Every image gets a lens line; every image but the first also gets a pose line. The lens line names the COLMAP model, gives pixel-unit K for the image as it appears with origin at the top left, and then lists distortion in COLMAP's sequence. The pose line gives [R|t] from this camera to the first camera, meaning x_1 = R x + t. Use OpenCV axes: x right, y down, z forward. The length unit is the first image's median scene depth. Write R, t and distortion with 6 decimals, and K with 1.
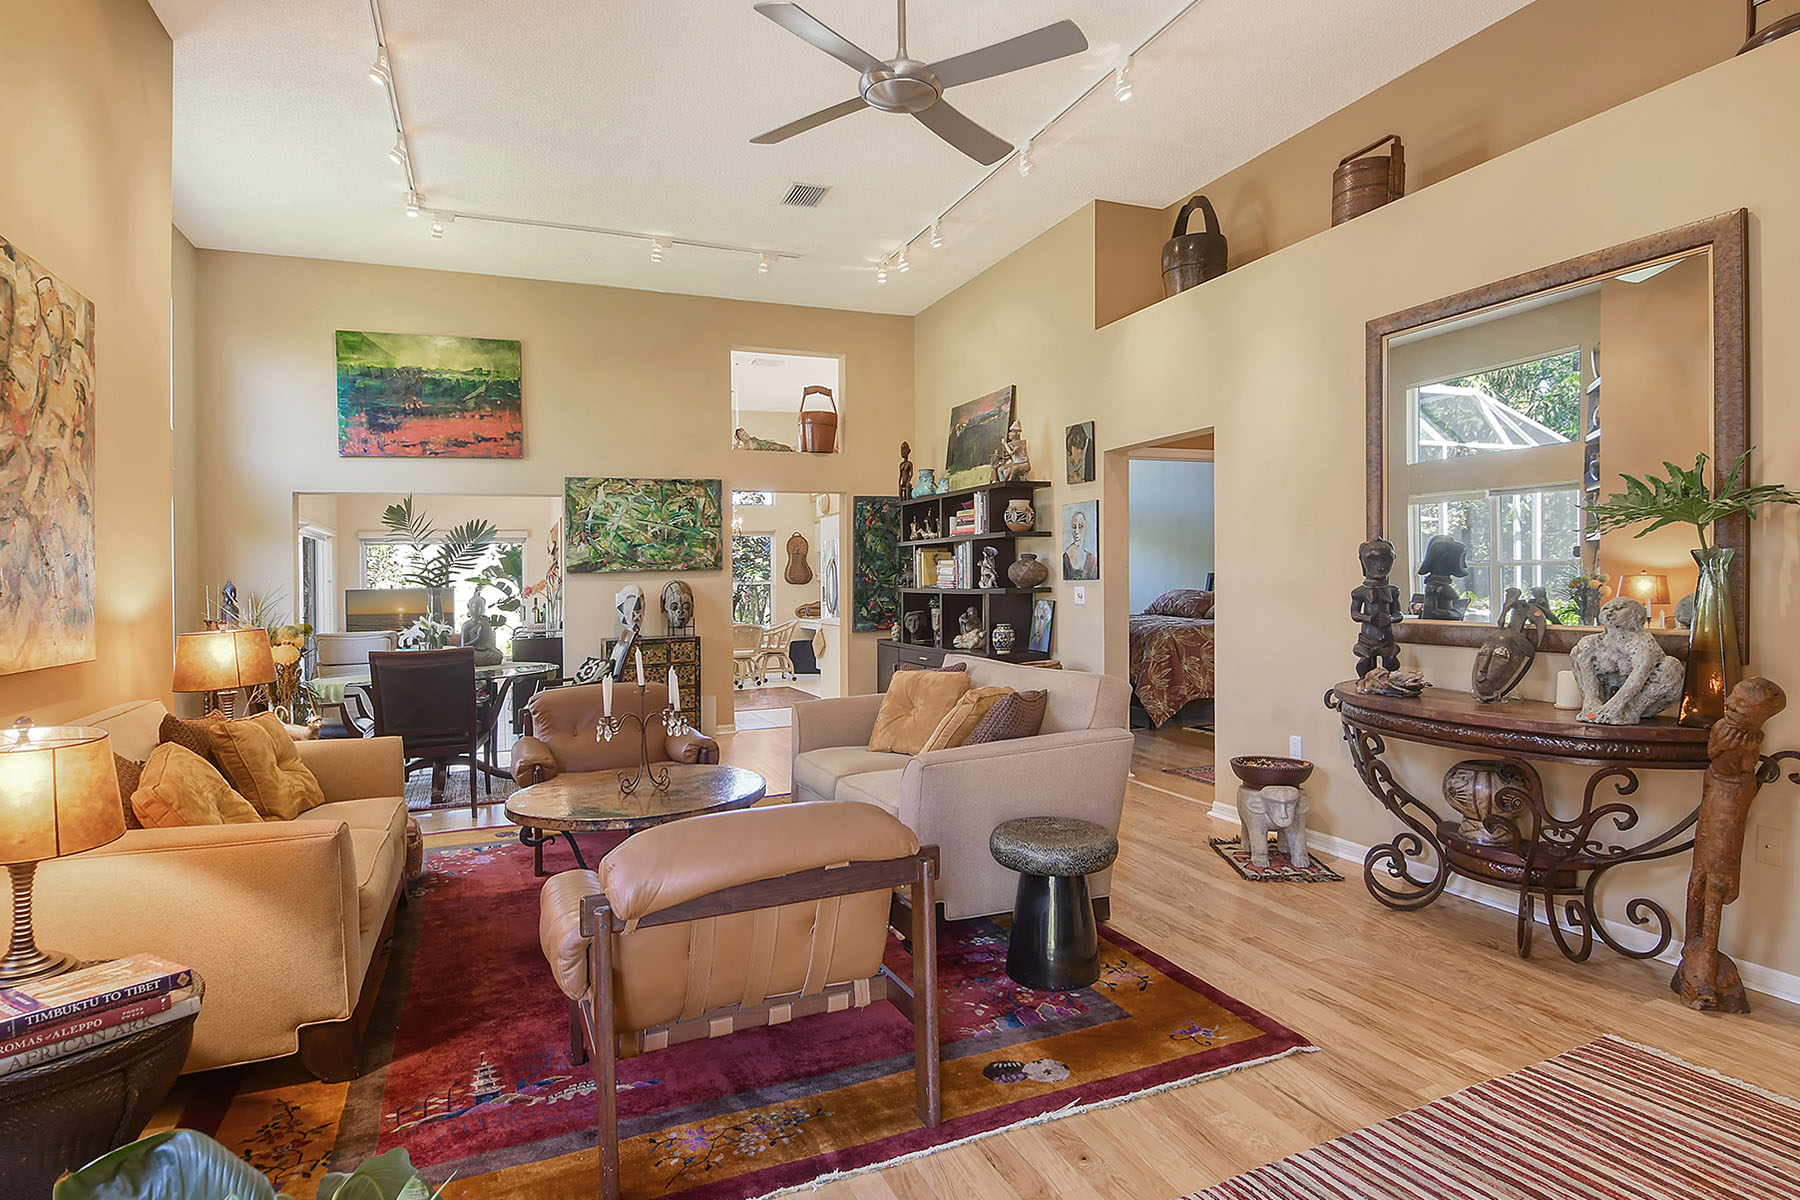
lens RADIAL K [[955.4, 0, 893.1], [0, 955.4, 566.9], [0, 0, 1]] dist [0.012772, -0.021730]
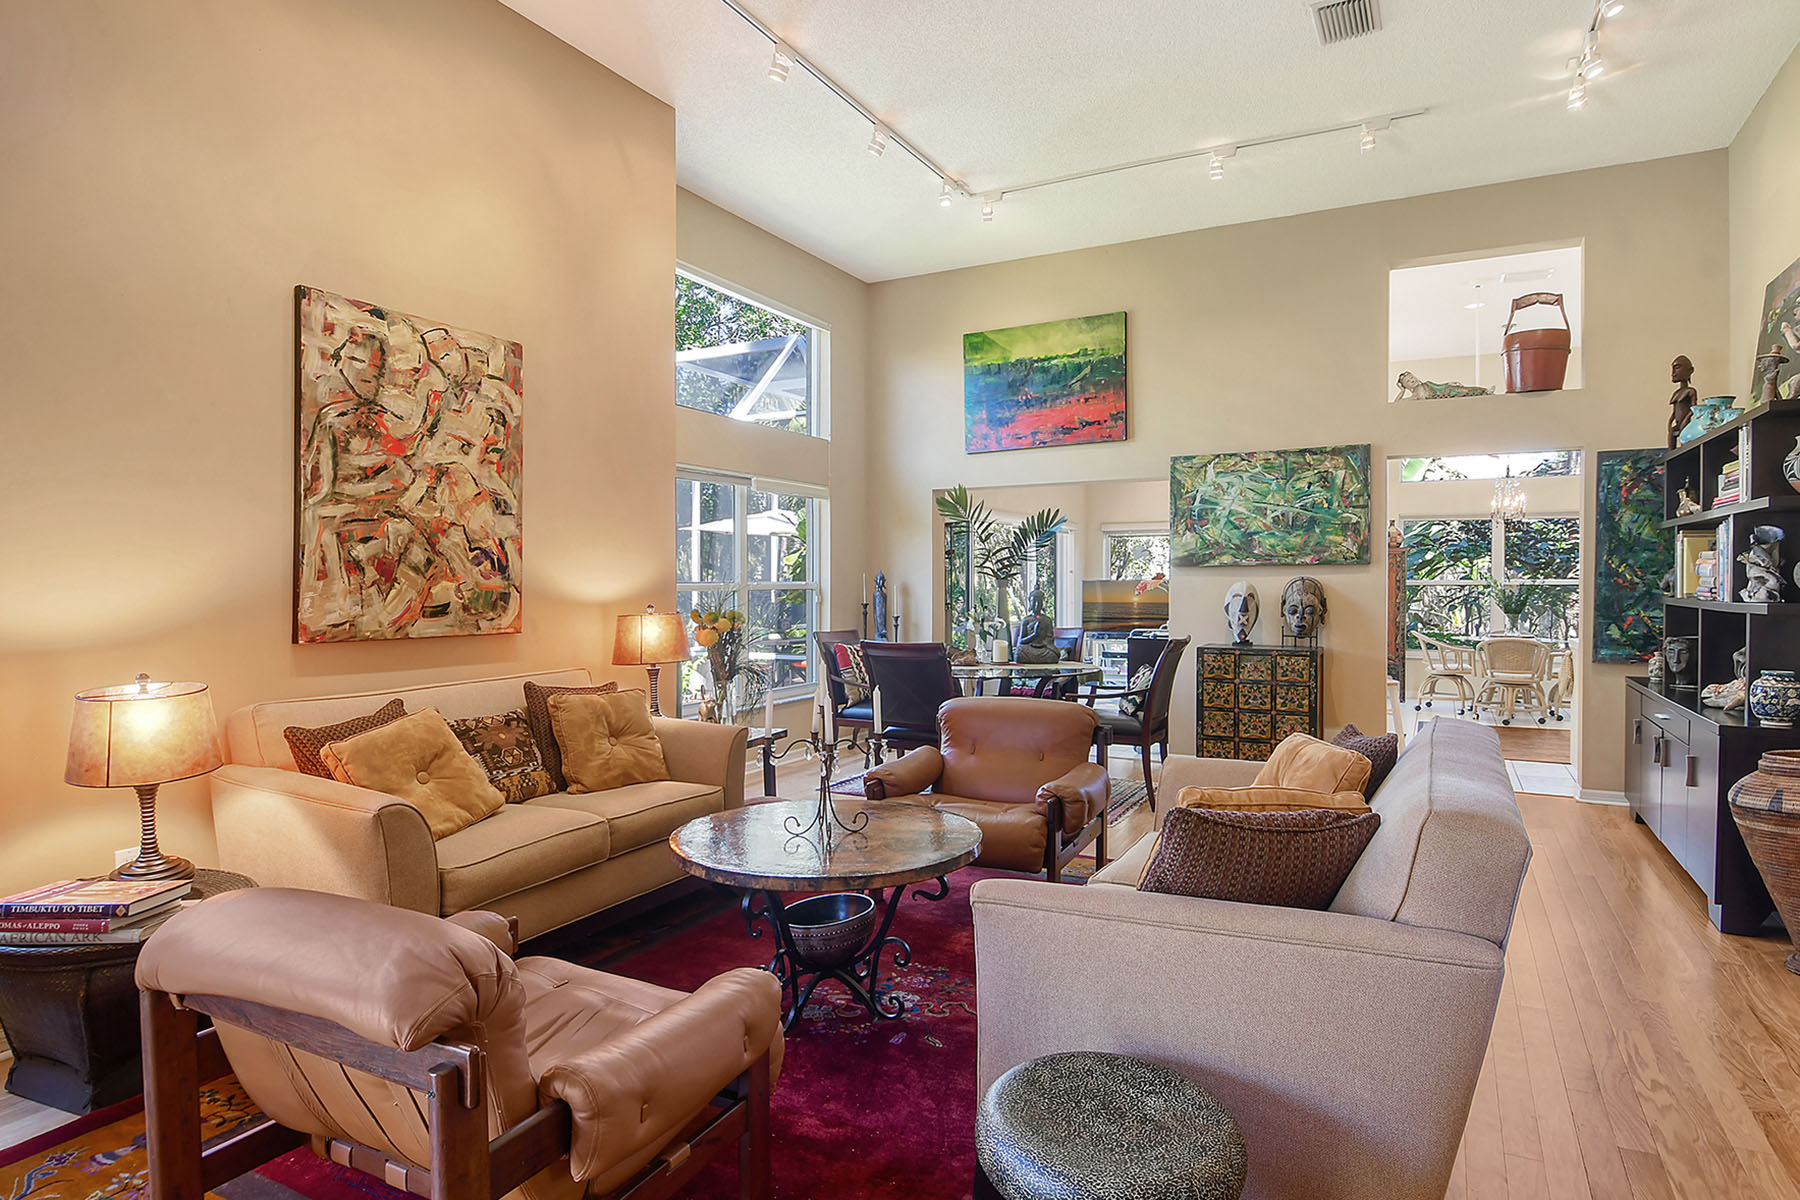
lens RADIAL K [[955.4, 0, 906.4], [0, 955.4, 569.4], [0, 0, 1]] dist [0.012772, -0.021730]
pose [[0.628662, 0.013344, -0.777564, 0.196811], [-0.004580, 0.999899, 0.013457, -0.001251], [0.777665, -0.004899, 0.628660, 0.264174]]
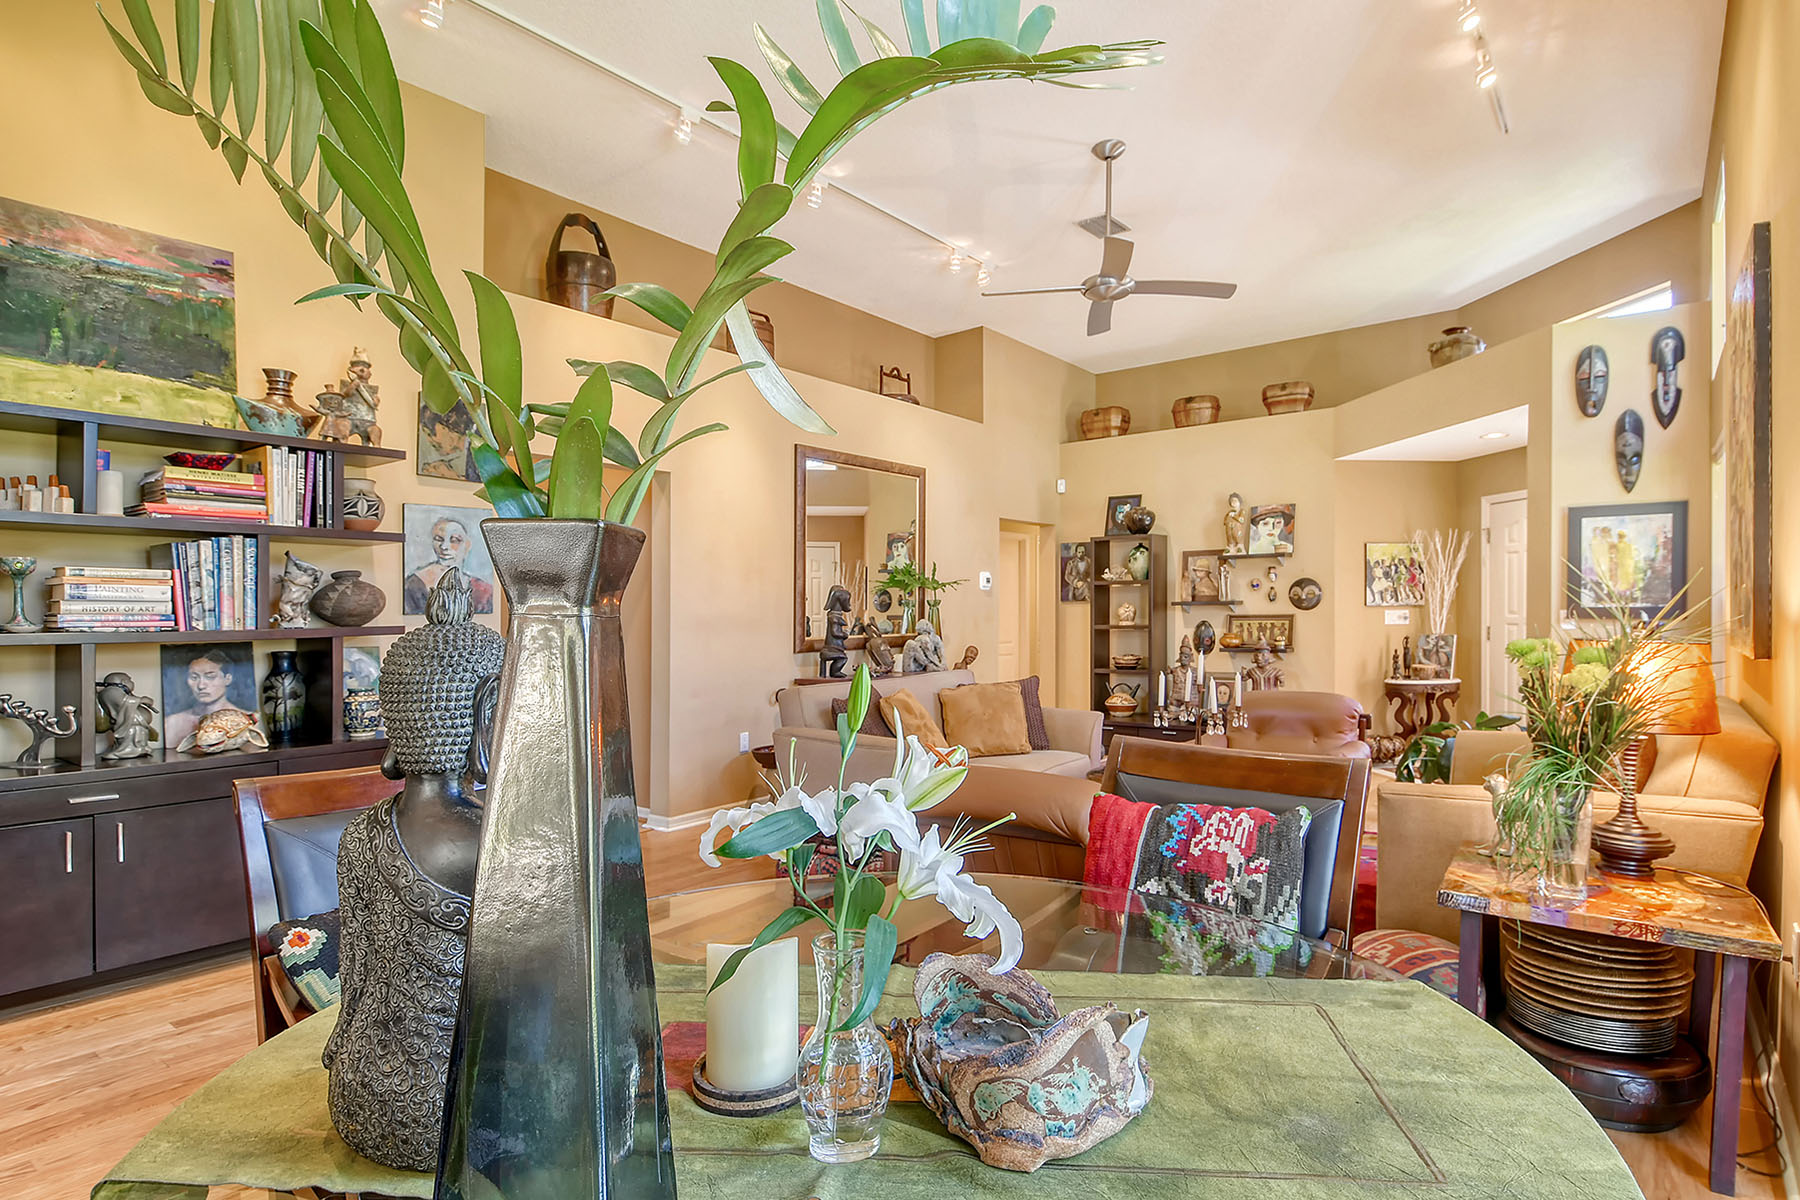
lens RADIAL K [[955.4, 0, 937.5], [0, 955.4, 612.6], [0, 0, 1]] dist [0.012772, -0.021730]
pose [[-0.522575, 0.027050, 0.852164, -0.520064], [0.013679, 0.999634, -0.023342, 0.030262], [-0.852484, -0.000541, -0.522753, 0.900819]]
